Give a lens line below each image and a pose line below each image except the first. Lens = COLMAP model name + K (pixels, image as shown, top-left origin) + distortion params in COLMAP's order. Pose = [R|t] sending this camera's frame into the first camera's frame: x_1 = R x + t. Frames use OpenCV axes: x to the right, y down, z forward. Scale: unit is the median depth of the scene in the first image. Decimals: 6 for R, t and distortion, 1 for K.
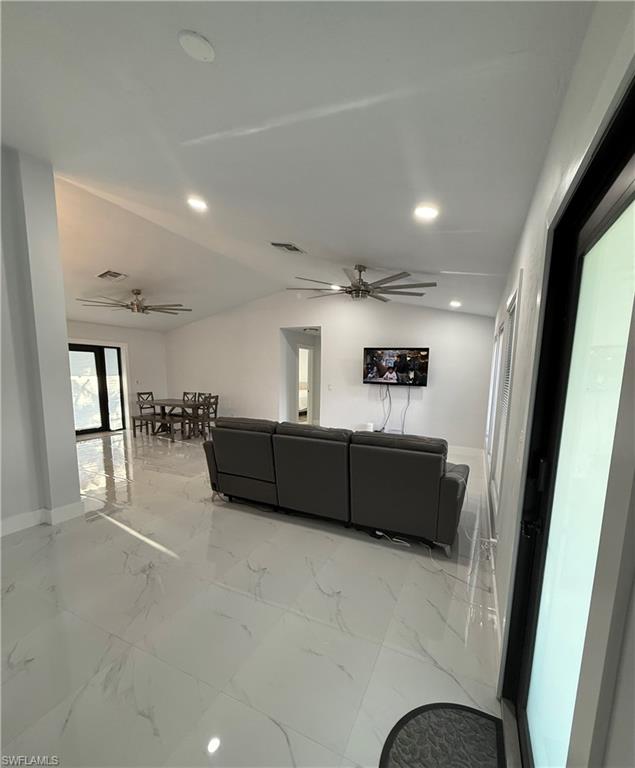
lens RADIAL K [[342.5, 0, 315.7], [0, 342.5, 420.9], [0, 0, 1]] dist [-0.000825, 0.000283]
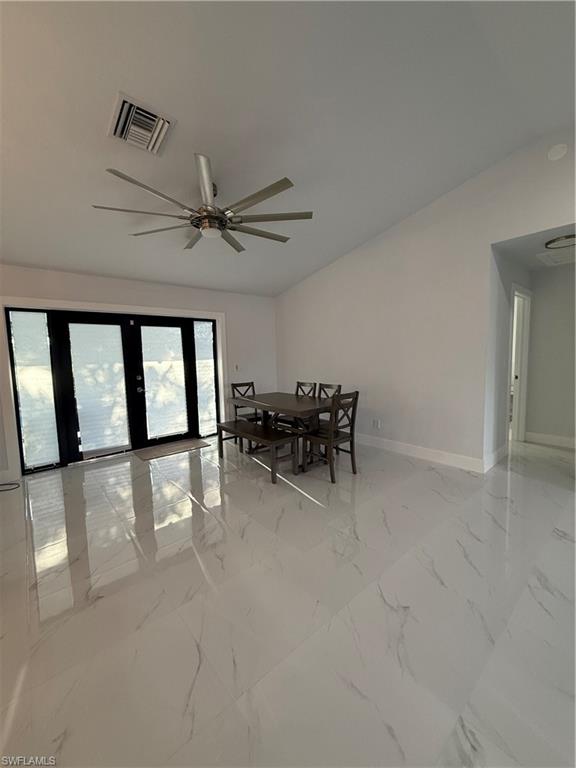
lens RADIAL K [[305.8, 0, 288.0], [0, 305.8, 384.0], [0, 0, 1]] dist [0.000818, 0.000098]
pose [[0.913915, 0.000845, -0.405904, -0.181930], [-0.018851, 0.999007, -0.040363, -0.060072], [0.405467, 0.044540, 0.913024, 0.505773]]
